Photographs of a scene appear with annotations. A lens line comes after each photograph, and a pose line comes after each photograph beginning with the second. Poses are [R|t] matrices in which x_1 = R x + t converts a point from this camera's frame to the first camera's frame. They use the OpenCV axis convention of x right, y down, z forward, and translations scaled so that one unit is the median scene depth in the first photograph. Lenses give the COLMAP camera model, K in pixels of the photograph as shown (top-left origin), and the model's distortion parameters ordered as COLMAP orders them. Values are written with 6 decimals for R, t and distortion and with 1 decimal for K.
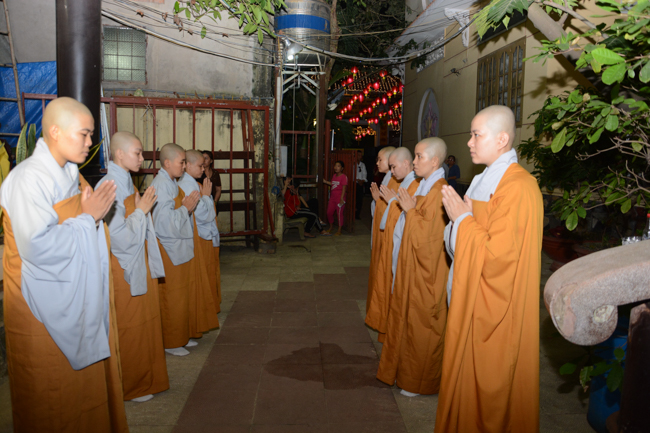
lens RADIAL K [[501.8, 0, 325.0], [0, 501.8, 216.5], [0, 0, 1]] dist [-0.161657, 0.121534]
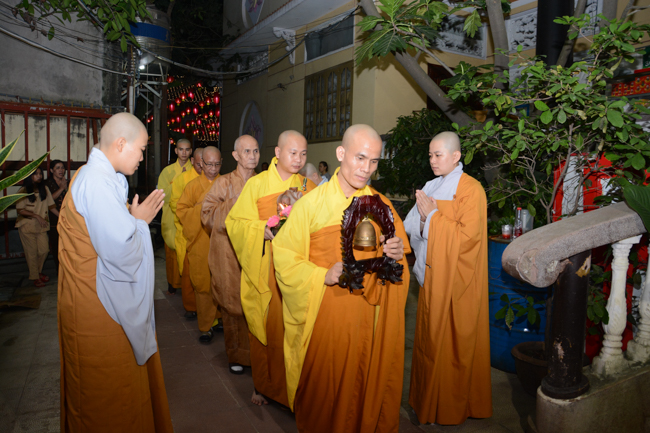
lens RADIAL K [[501.8, 0, 325.0], [0, 501.8, 216.5], [0, 0, 1]] dist [-0.161657, 0.121534]
pose [[0.921169, -0.031913, 0.387852, -0.121723], [0.039448, 0.999156, -0.011480, 0.003882], [-0.387158, 0.025874, 0.921650, -0.034867]]
